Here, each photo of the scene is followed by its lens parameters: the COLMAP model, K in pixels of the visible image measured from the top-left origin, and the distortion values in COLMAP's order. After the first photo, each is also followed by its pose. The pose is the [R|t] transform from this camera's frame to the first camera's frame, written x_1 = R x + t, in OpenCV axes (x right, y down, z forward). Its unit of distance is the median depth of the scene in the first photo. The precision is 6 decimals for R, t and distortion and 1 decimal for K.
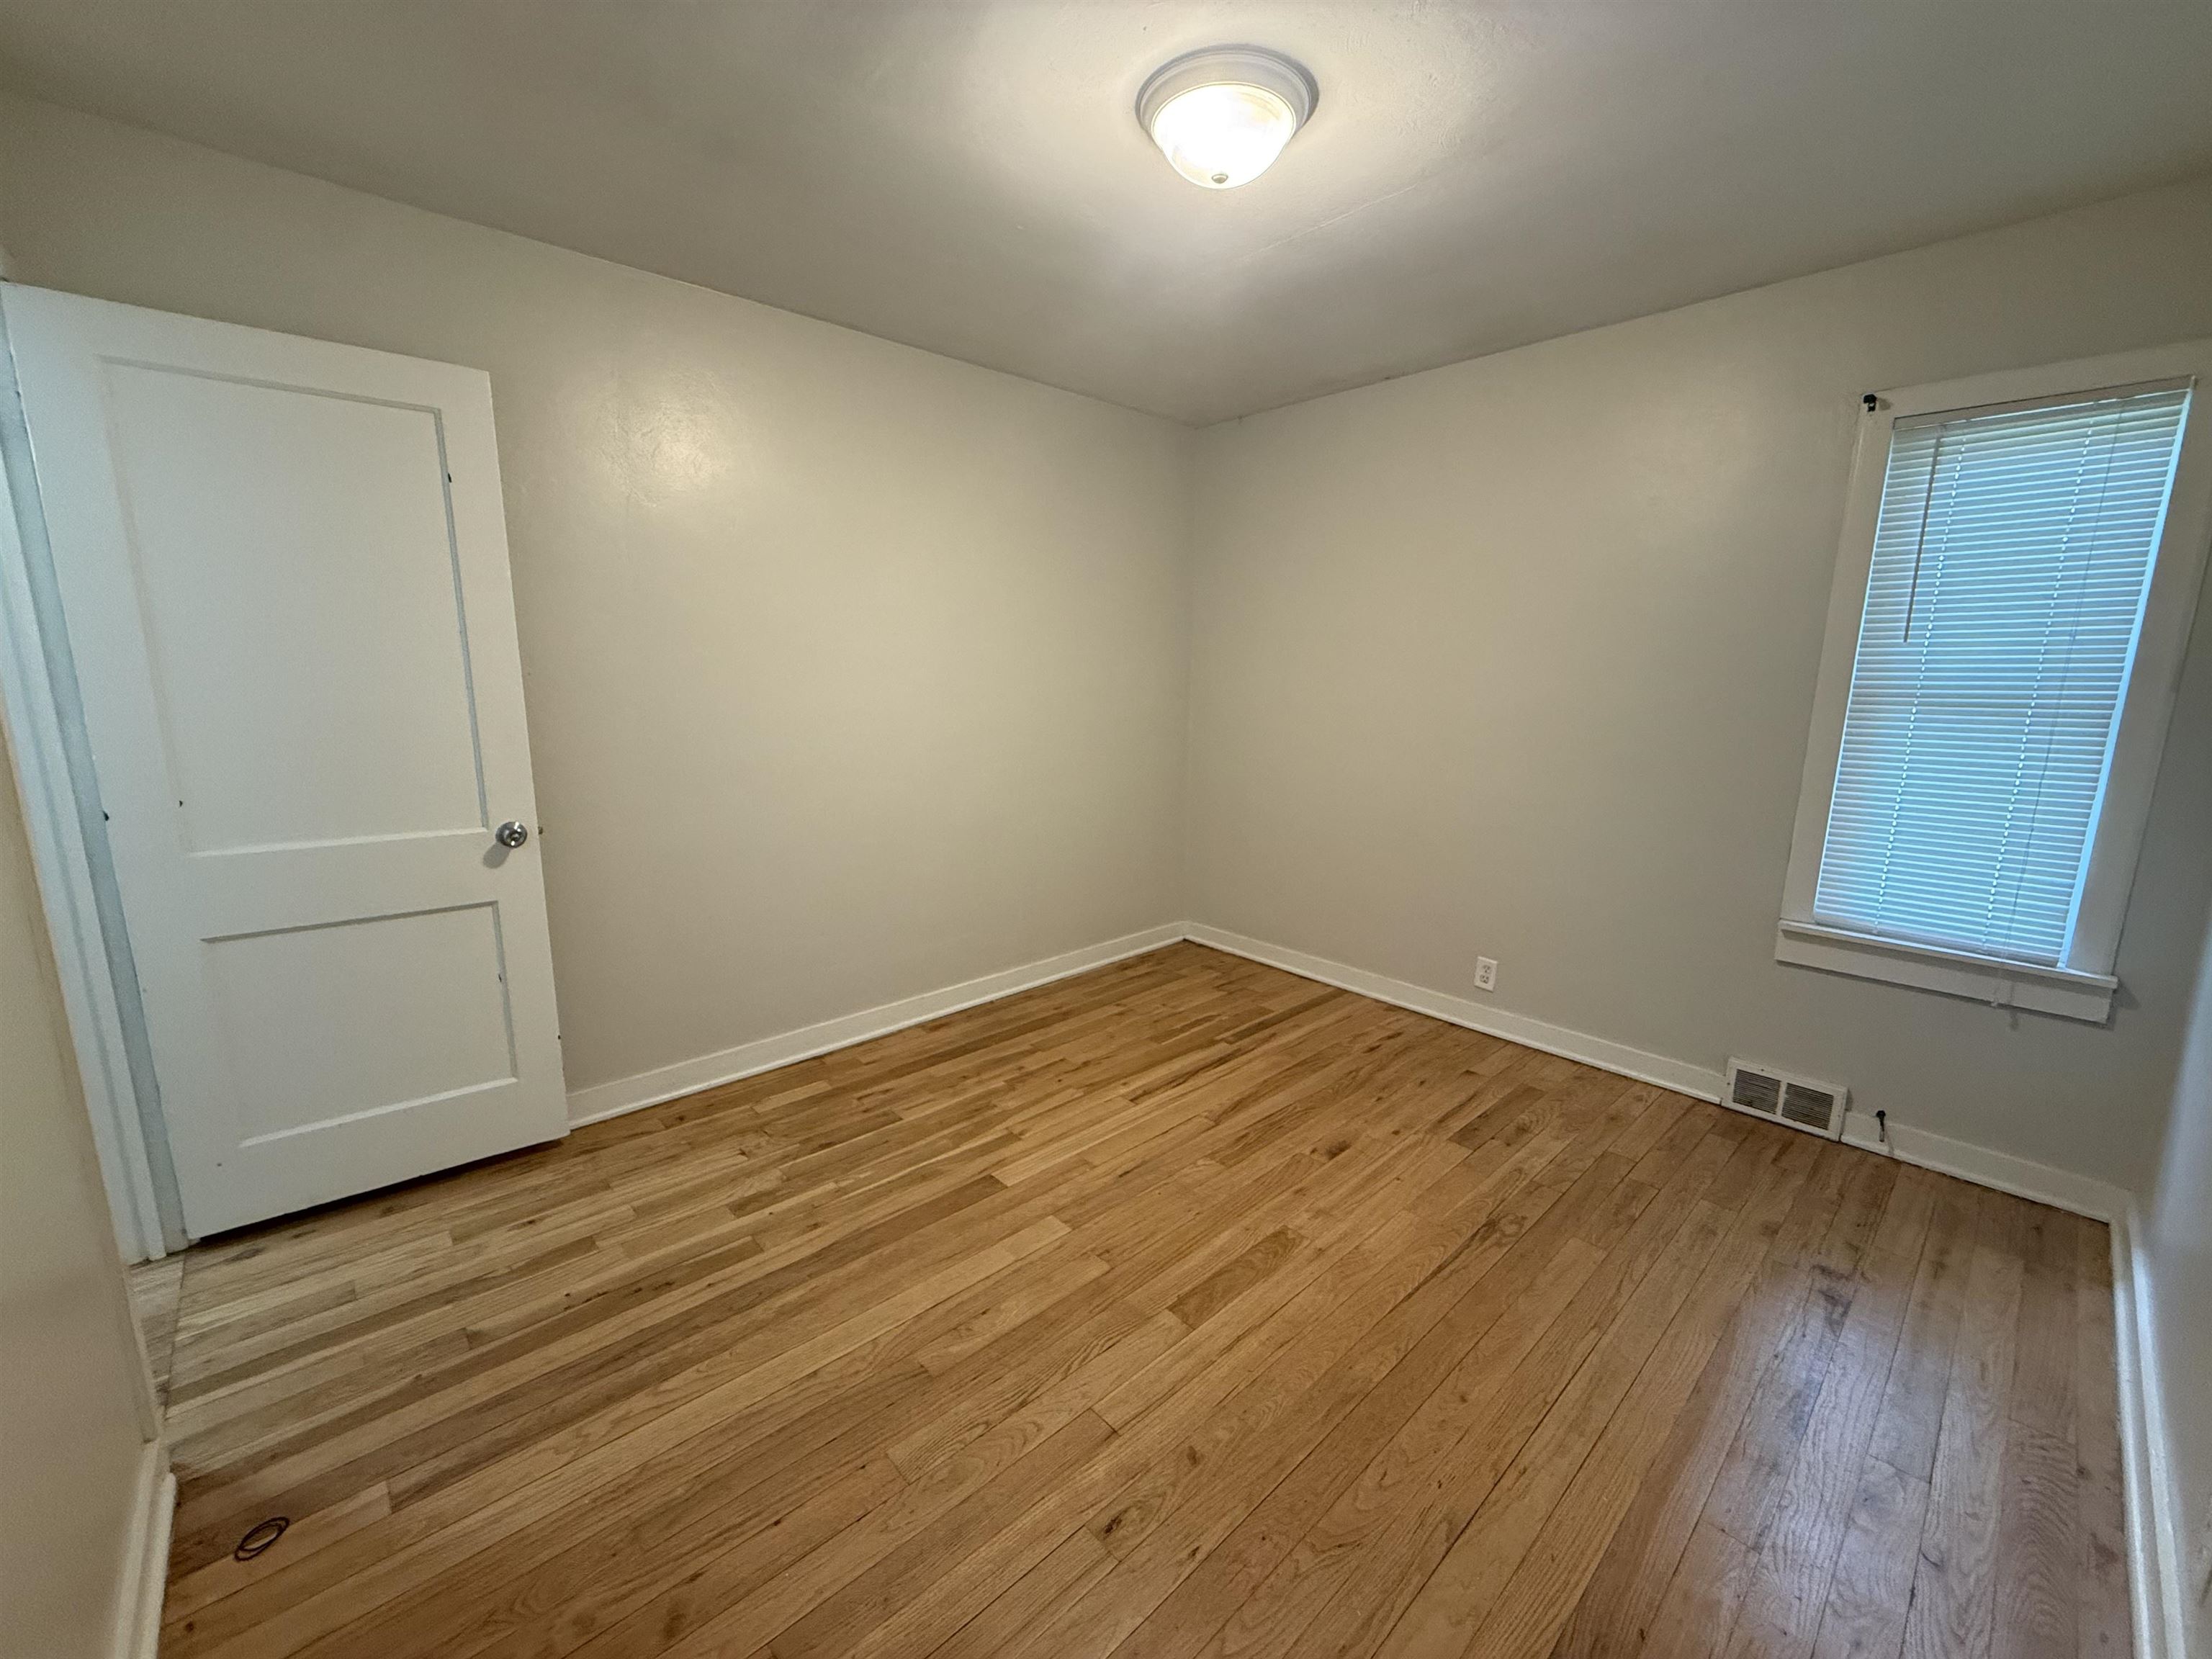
lens RADIAL K [[879.7, 0, 1100.4], [0, 879.7, 830.7], [0, 0, 1]] dist [-0.000342, -0.000495]
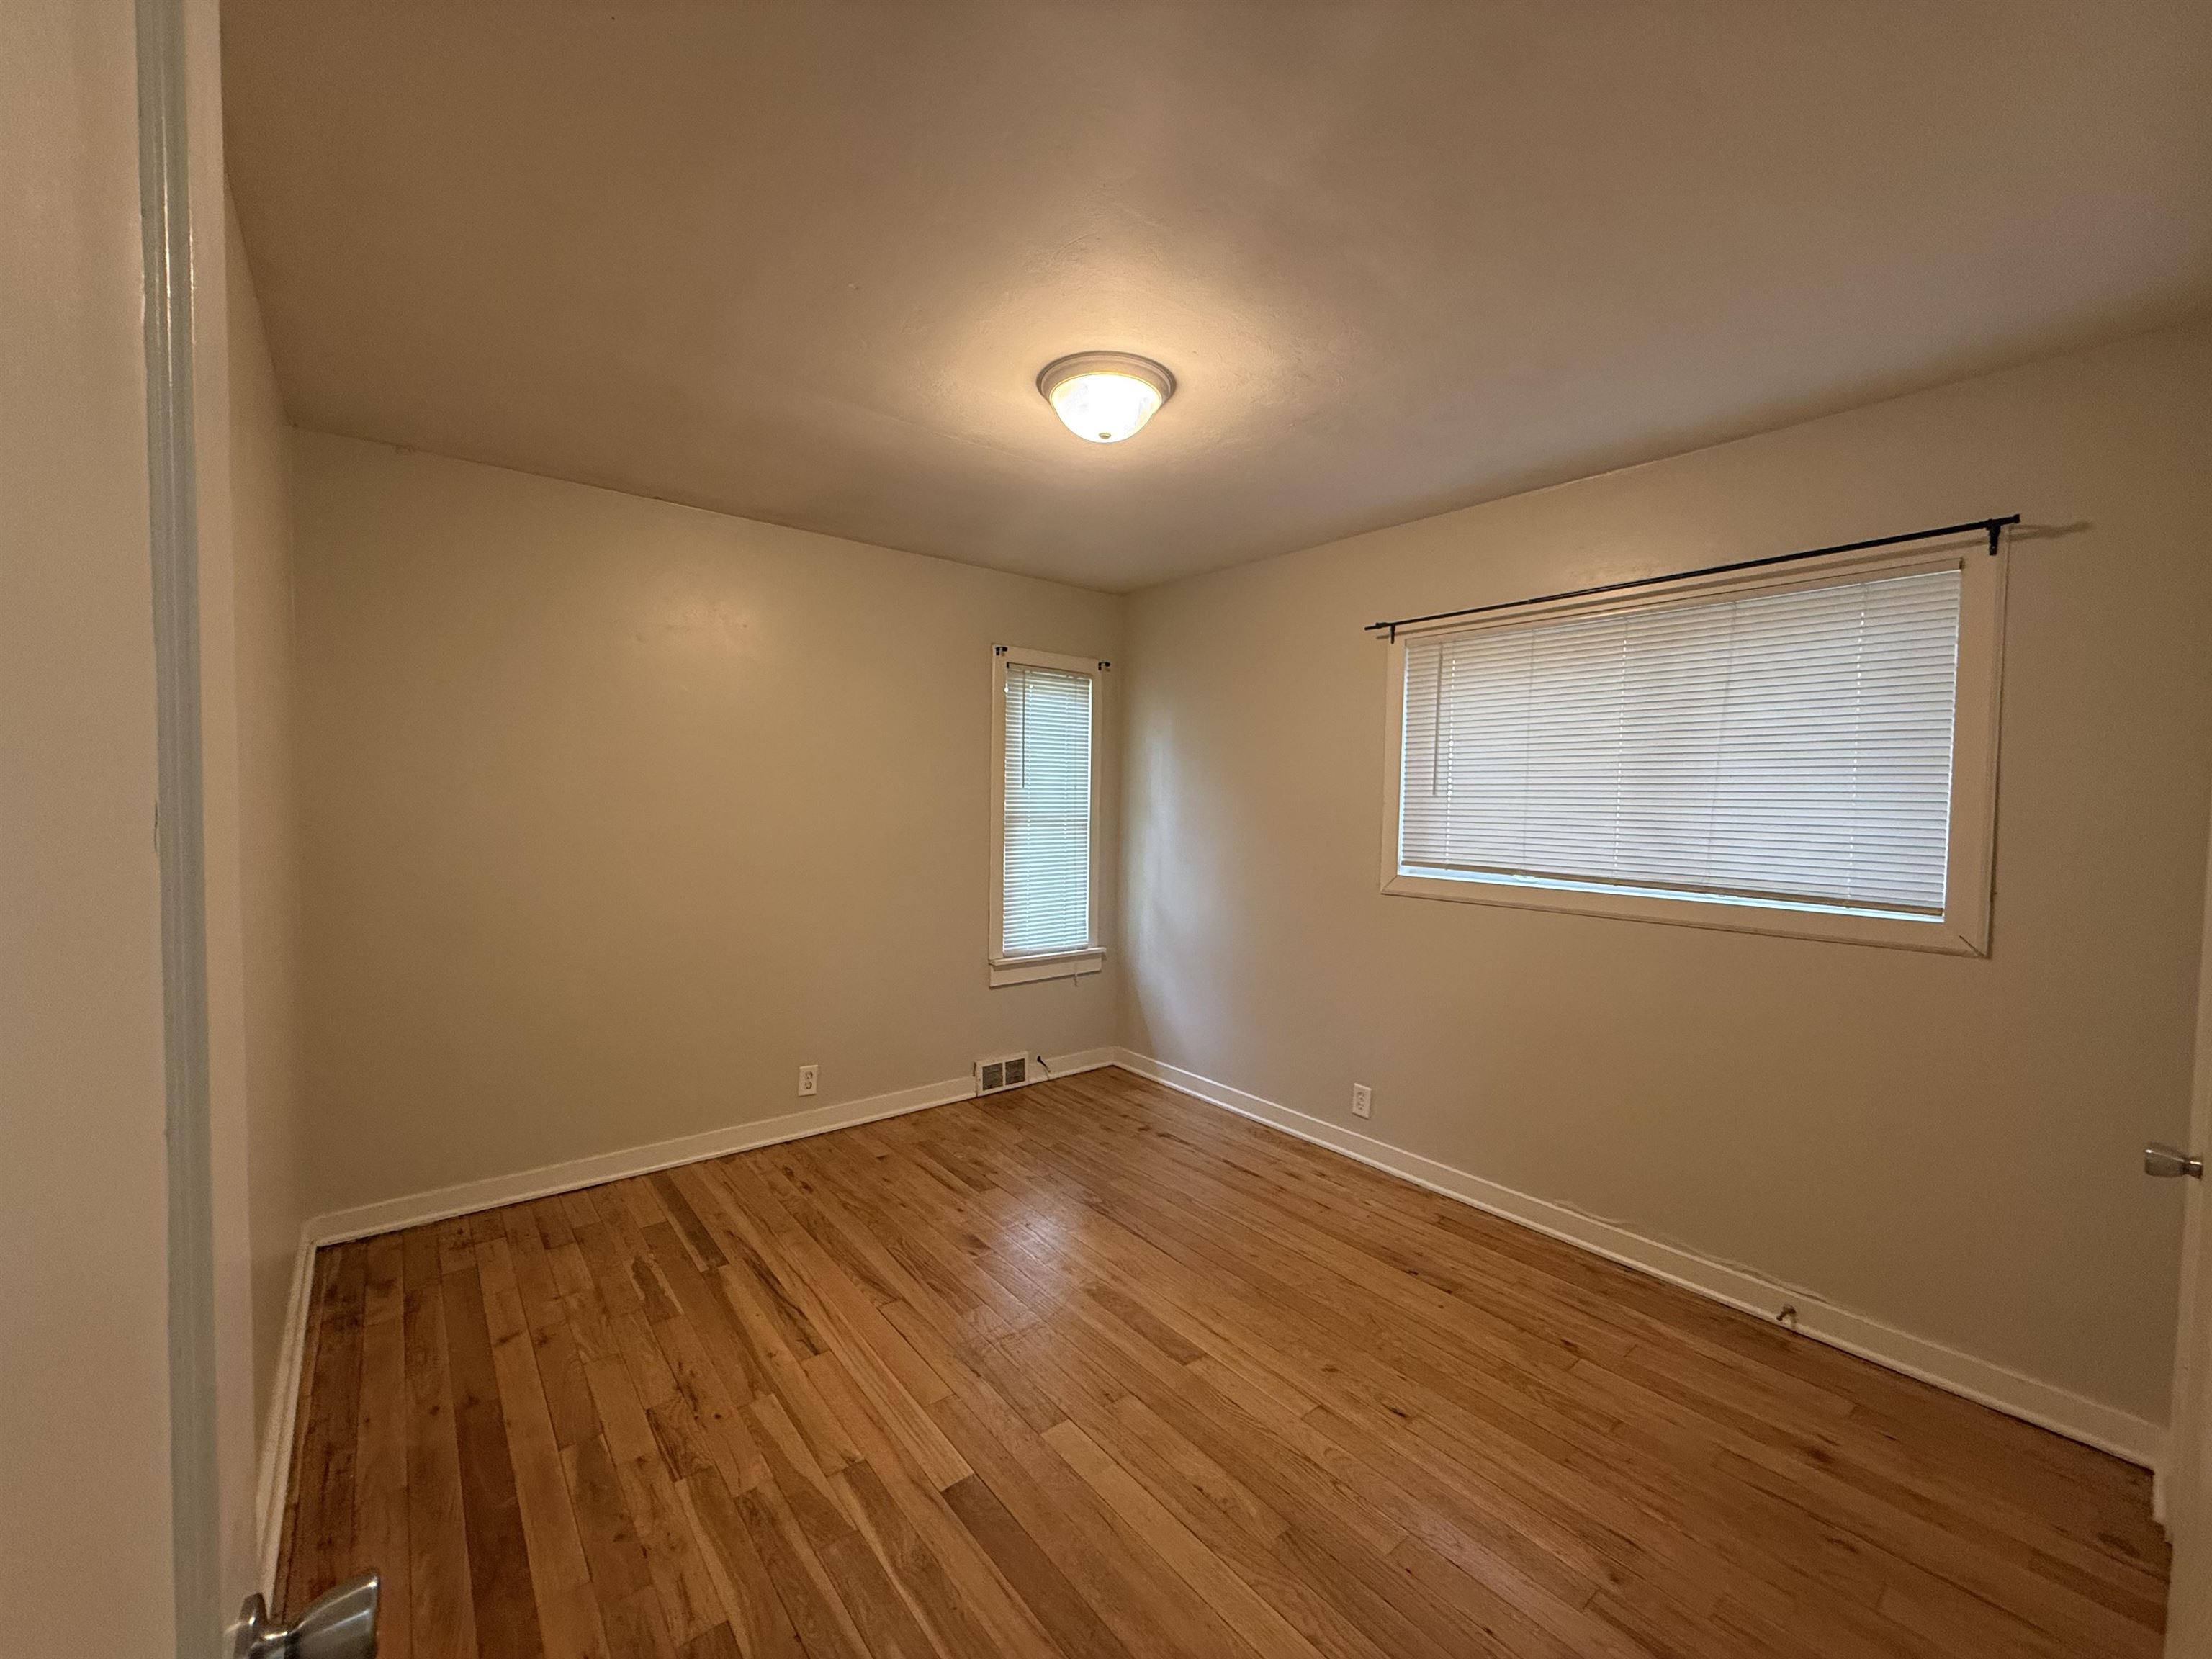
lens RADIAL K [[879.7, 0, 1100.4], [0, 879.7, 830.7], [0, 0, 1]] dist [-0.000342, -0.000495]
pose [[0.062113, -0.045010, 0.997054, -0.717275], [0.165656, 0.985591, 0.034172, -0.138937], [-0.984226, 0.163046, 0.068674, 0.628421]]
